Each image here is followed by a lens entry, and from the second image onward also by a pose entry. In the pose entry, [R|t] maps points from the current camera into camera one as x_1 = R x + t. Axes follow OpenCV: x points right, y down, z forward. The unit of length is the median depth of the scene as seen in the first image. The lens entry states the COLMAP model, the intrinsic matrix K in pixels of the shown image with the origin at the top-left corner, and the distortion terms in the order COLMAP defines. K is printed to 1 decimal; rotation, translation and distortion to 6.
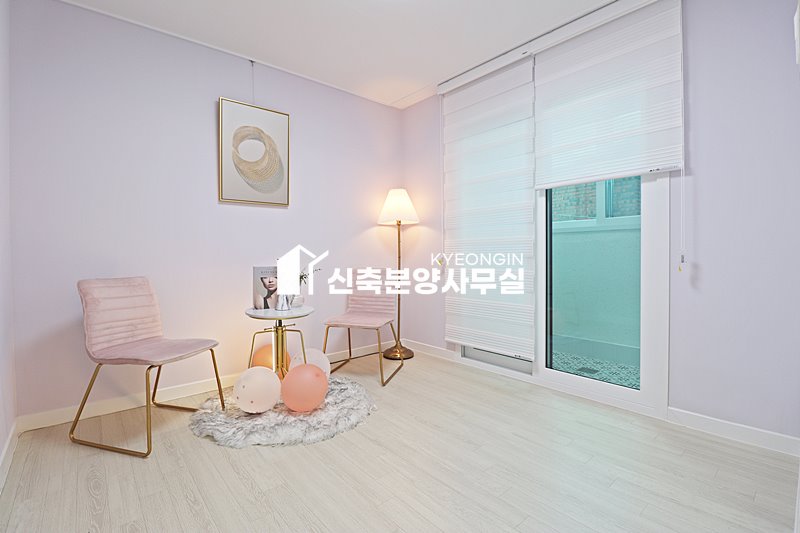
lens RADIAL K [[370.6, 0, 396.5], [0, 370.6, 262.4], [0, 0, 1]] dist [-0.009160, -0.007341]
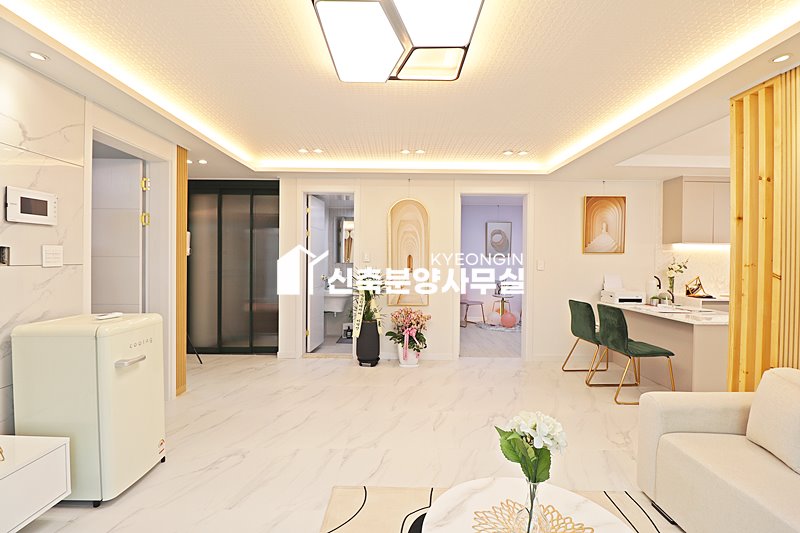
lens RADIAL K [[370.6, 0, 396.5], [0, 370.6, 263.6], [0, 0, 1]] dist [-0.009160, -0.007341]
pose [[0.758799, 0.017172, -0.651098, 0.974557], [-0.025310, 0.999675, -0.003131, -0.092315], [0.650833, 0.018855, 0.758987, -1.838538]]
